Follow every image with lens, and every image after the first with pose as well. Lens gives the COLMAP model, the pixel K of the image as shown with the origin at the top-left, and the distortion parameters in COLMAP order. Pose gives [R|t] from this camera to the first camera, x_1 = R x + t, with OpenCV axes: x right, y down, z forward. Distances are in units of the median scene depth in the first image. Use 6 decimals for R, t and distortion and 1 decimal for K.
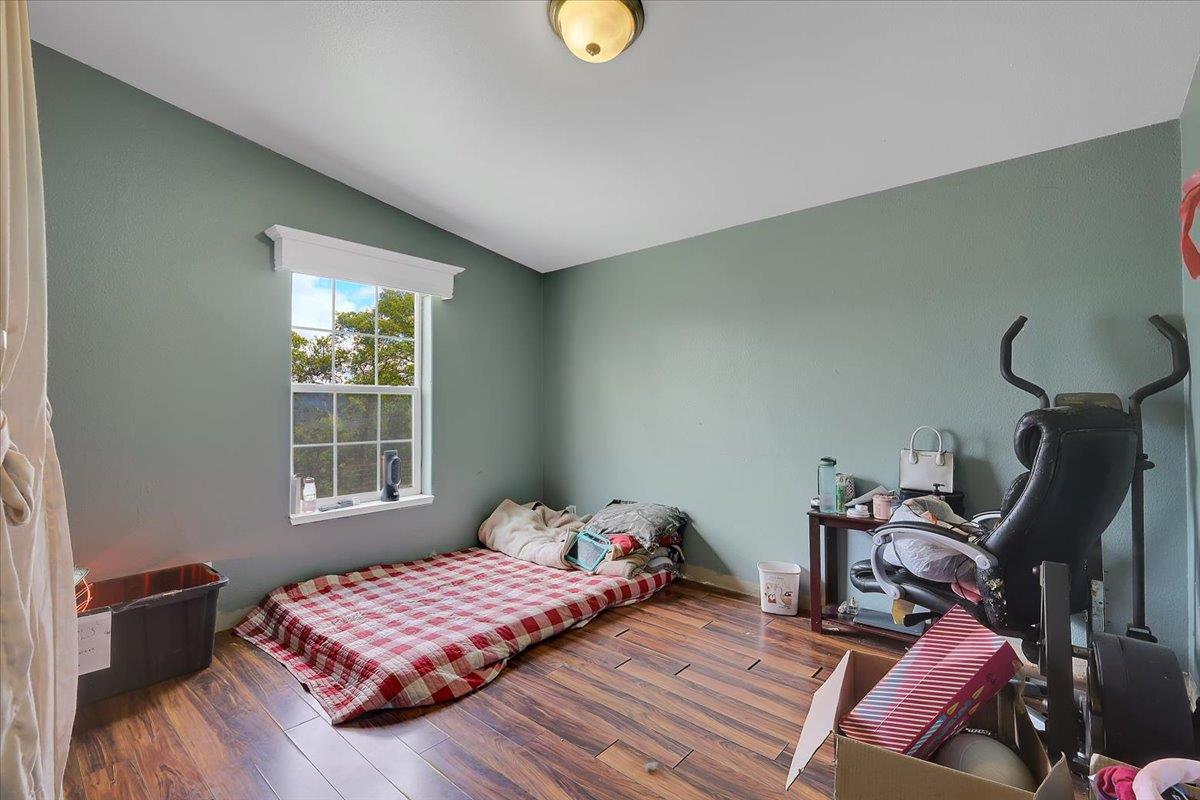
lens RADIAL K [[525.3, 0, 600.6], [0, 525.3, 399.1], [0, 0, 1]] dist [0.000832, 0.000089]
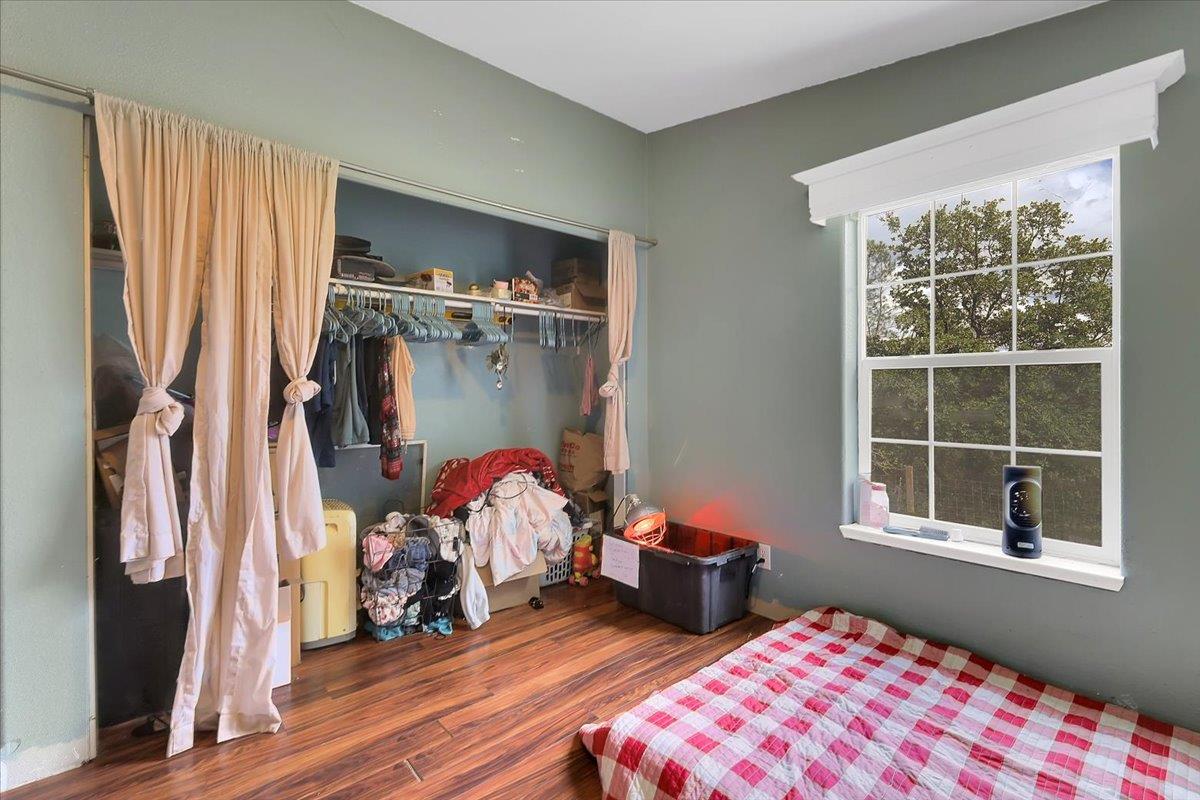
lens RADIAL K [[525.3, 0, 600.6], [0, 525.3, 399.1], [0, 0, 1]] dist [0.000832, 0.000089]
pose [[-0.124829, 0.004953, -0.992166, 0.238665], [0.006770, 0.999969, 0.004140, 0.025554], [0.992155, -0.006200, -0.124859, 0.716036]]
